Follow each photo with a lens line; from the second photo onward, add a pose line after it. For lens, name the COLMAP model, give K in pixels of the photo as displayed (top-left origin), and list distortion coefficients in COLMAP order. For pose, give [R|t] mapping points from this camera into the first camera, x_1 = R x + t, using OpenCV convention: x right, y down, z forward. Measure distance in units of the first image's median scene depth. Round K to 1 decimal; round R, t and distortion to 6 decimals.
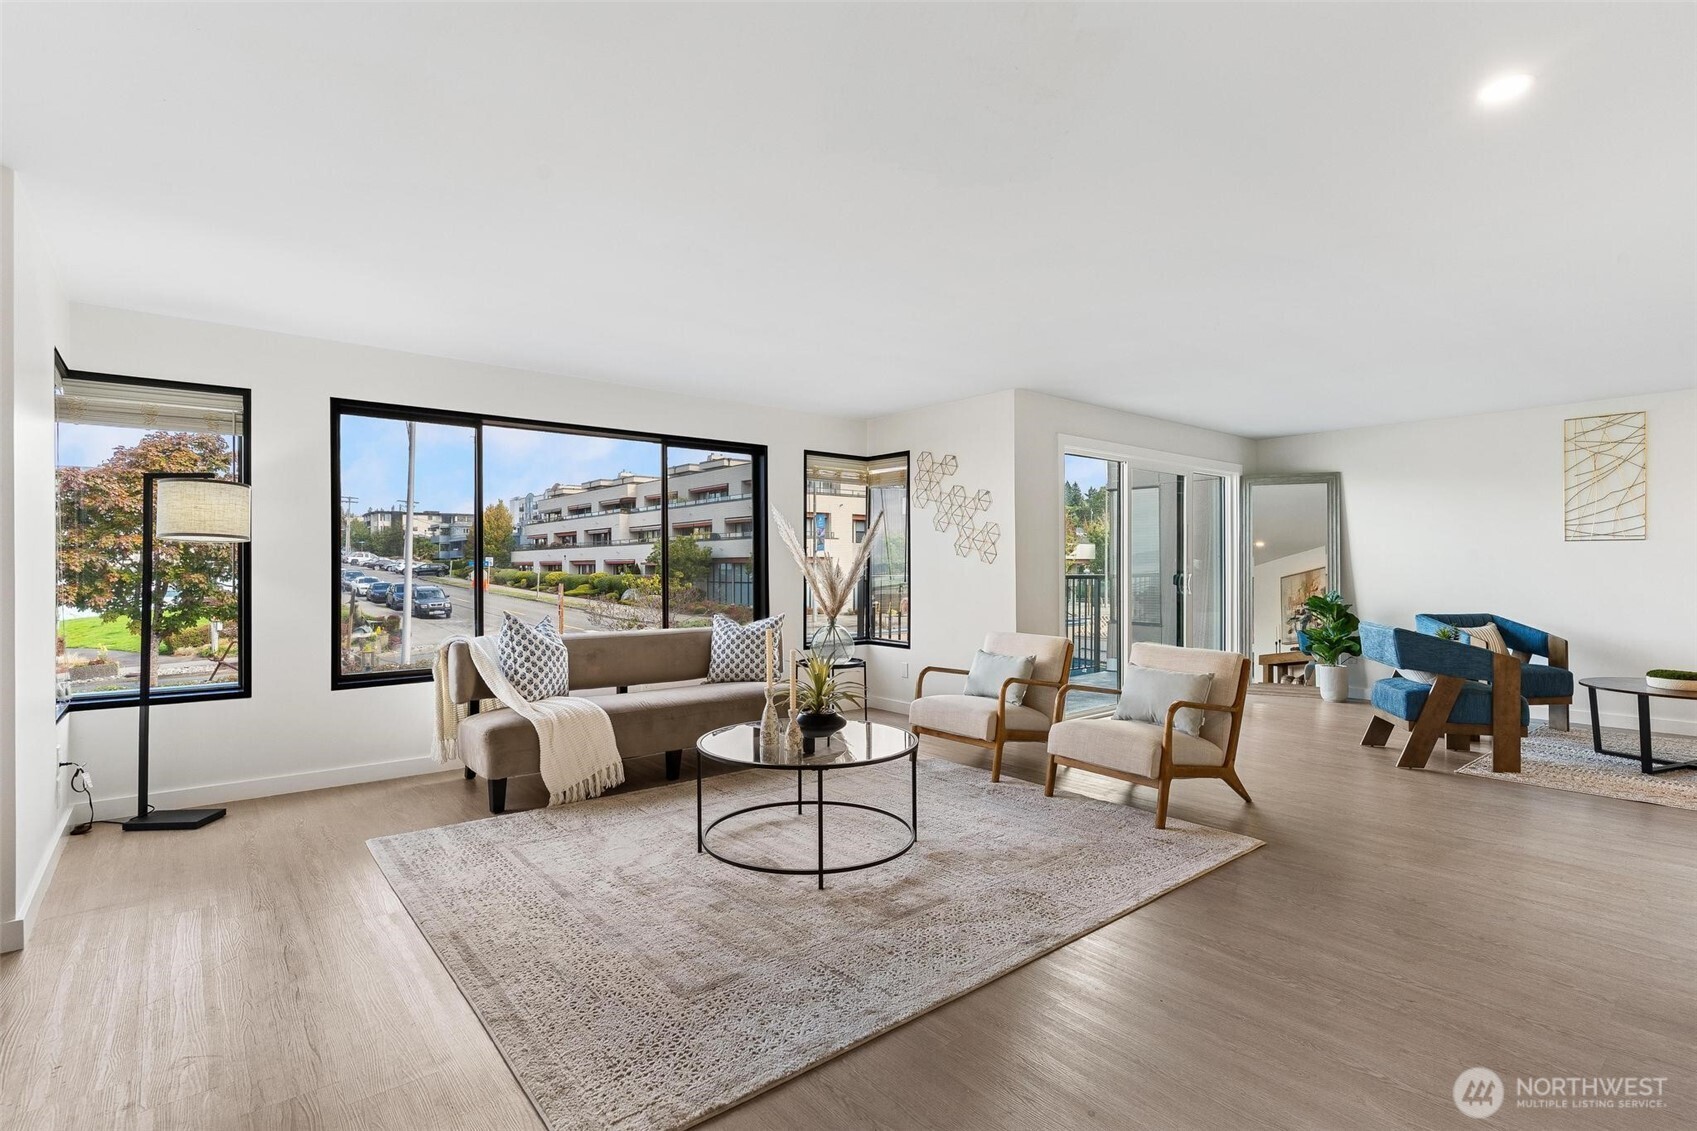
lens RADIAL K [[800.2, 0, 858.9], [0, 800.2, 563.1], [0, 0, 1]] dist [-0.003411, 0.002090]
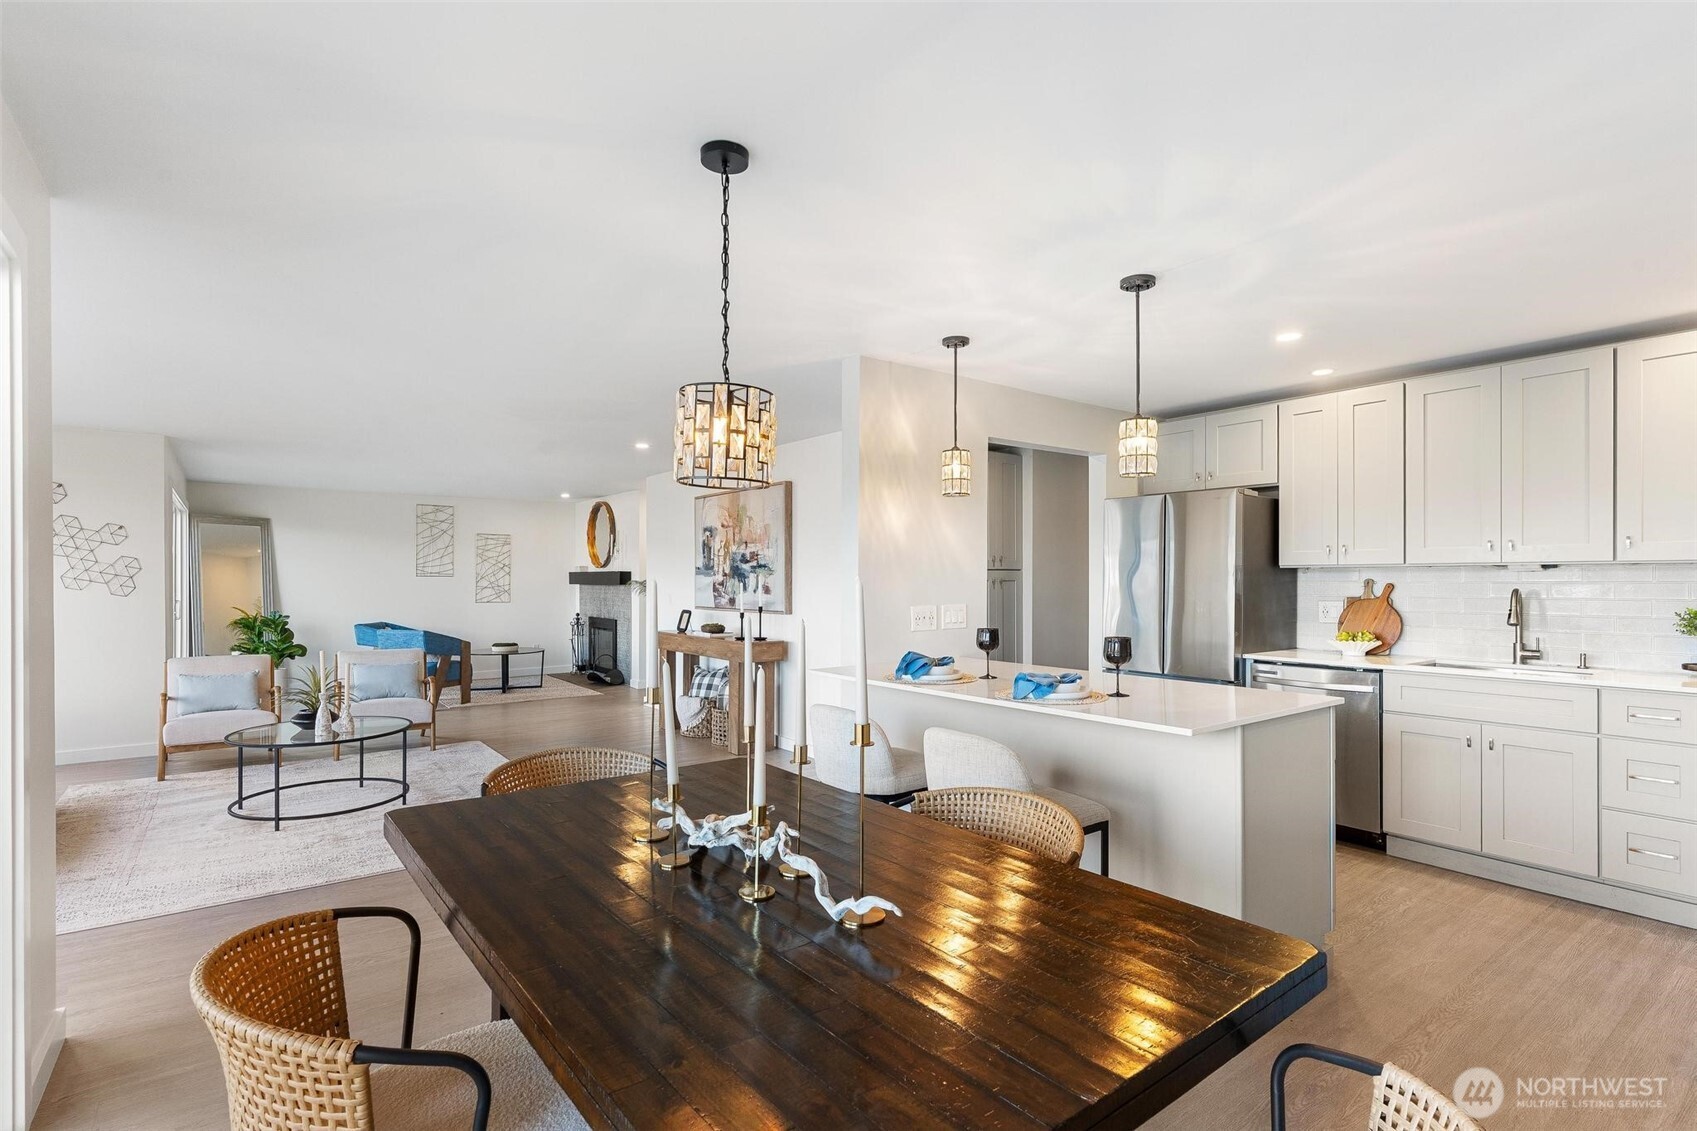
lens RADIAL K [[800.2, 0, 828.5], [0, 800.2, 586.8], [0, 0, 1]] dist [-0.003411, 0.002090]
pose [[0.063742, -0.006486, 0.997945, -0.762965], [-0.004931, 0.999965, 0.006814, -0.021840], [-0.997954, -0.005355, 0.063708, 0.025057]]
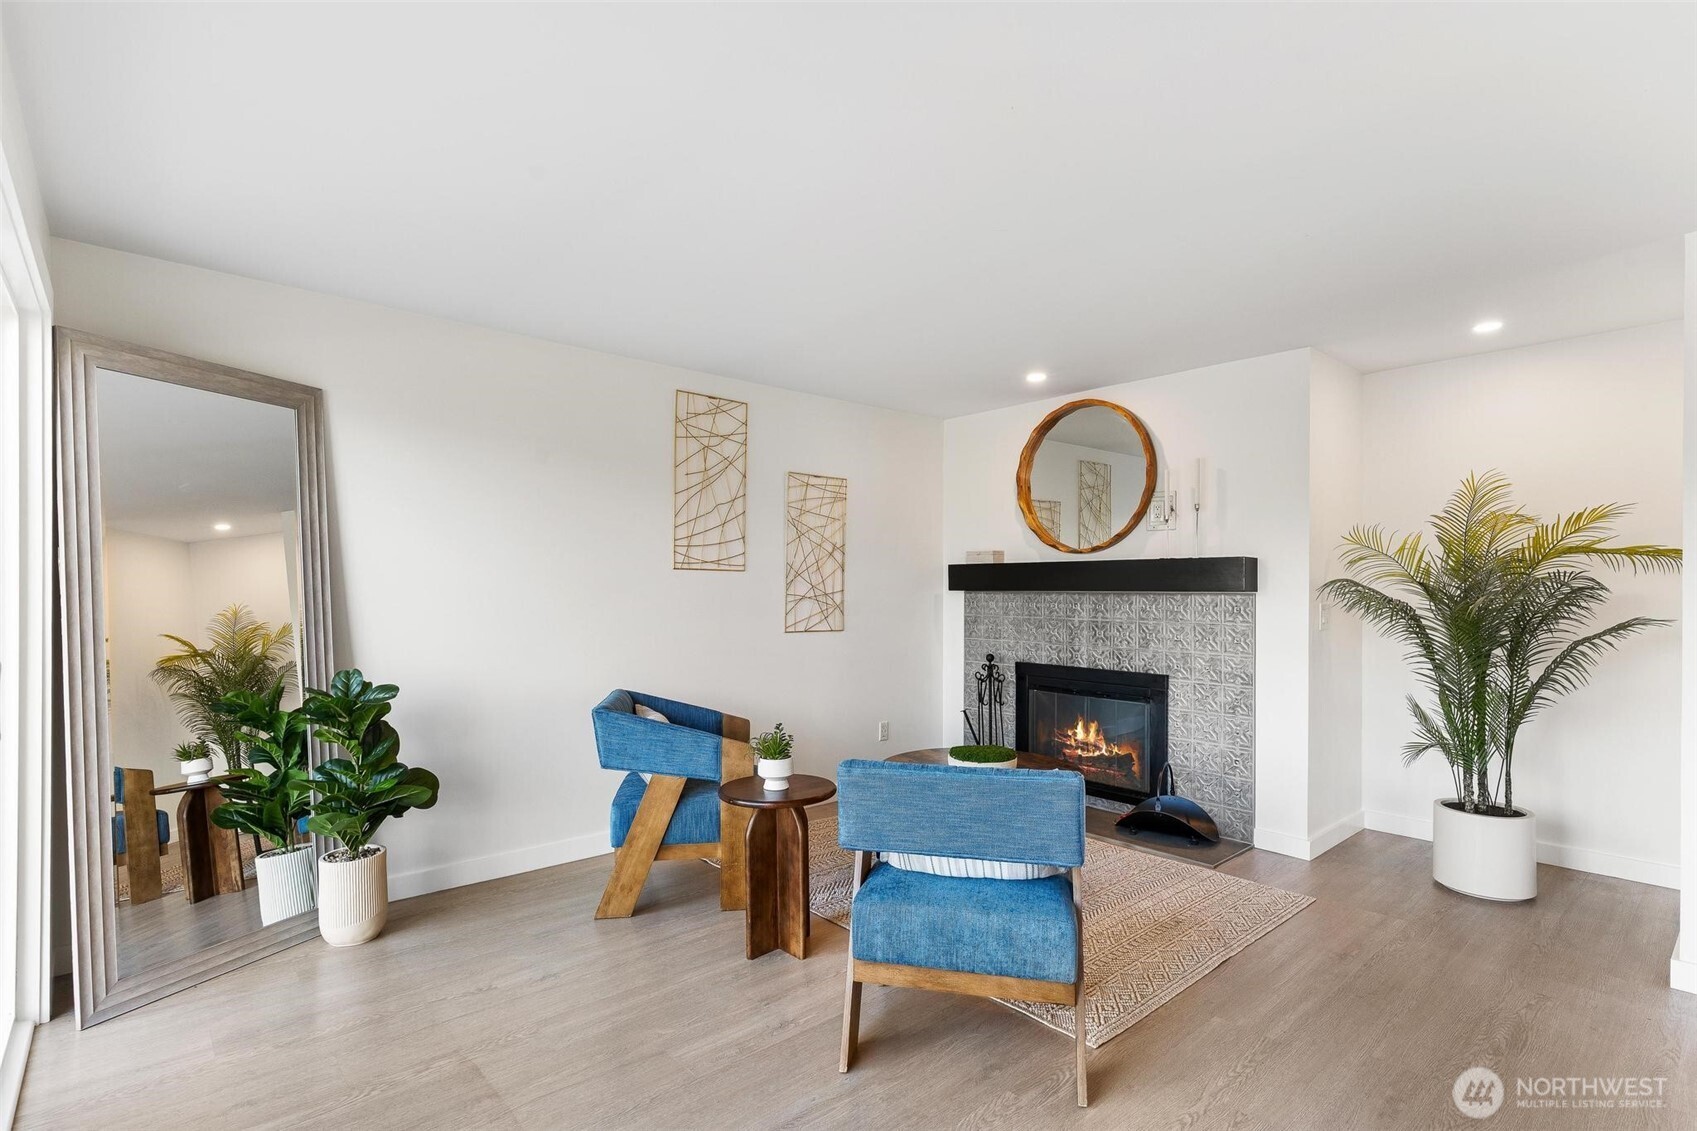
lens RADIAL K [[800.2, 0, 836.6], [0, 800.2, 595.8], [0, 0, 1]] dist [-0.003411, 0.002090]
pose [[-0.009831, -0.005911, 0.999934, 0.210543], [-0.007893, 0.999952, 0.005834, -0.010657], [-0.999921, -0.007835, -0.009877, 0.890586]]
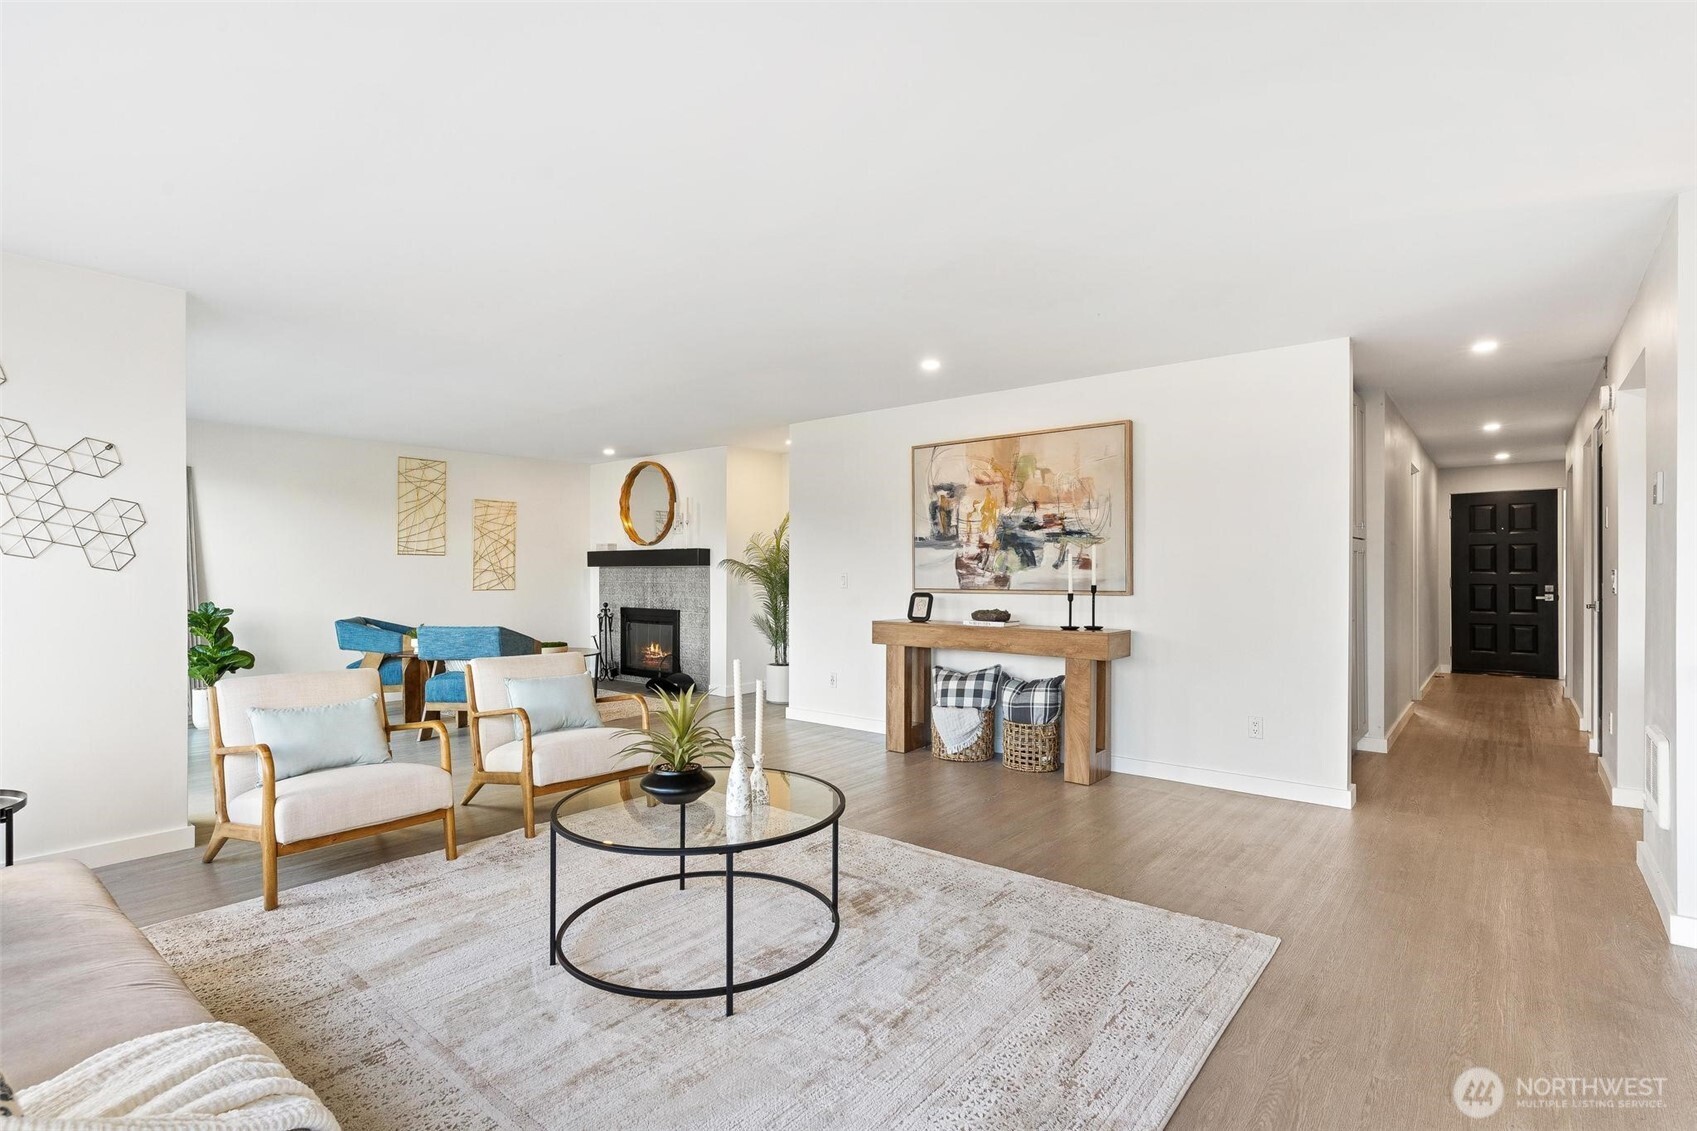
lens RADIAL K [[800.2, 0, 841.1], [0, 800.2, 571.8], [0, 0, 1]] dist [-0.003411, 0.002090]
pose [[-0.174196, 0.003353, 0.984705, -0.464434], [-0.003152, 0.999987, -0.003963, 0.001777], [-0.984706, -0.003794, -0.174183, 0.553494]]
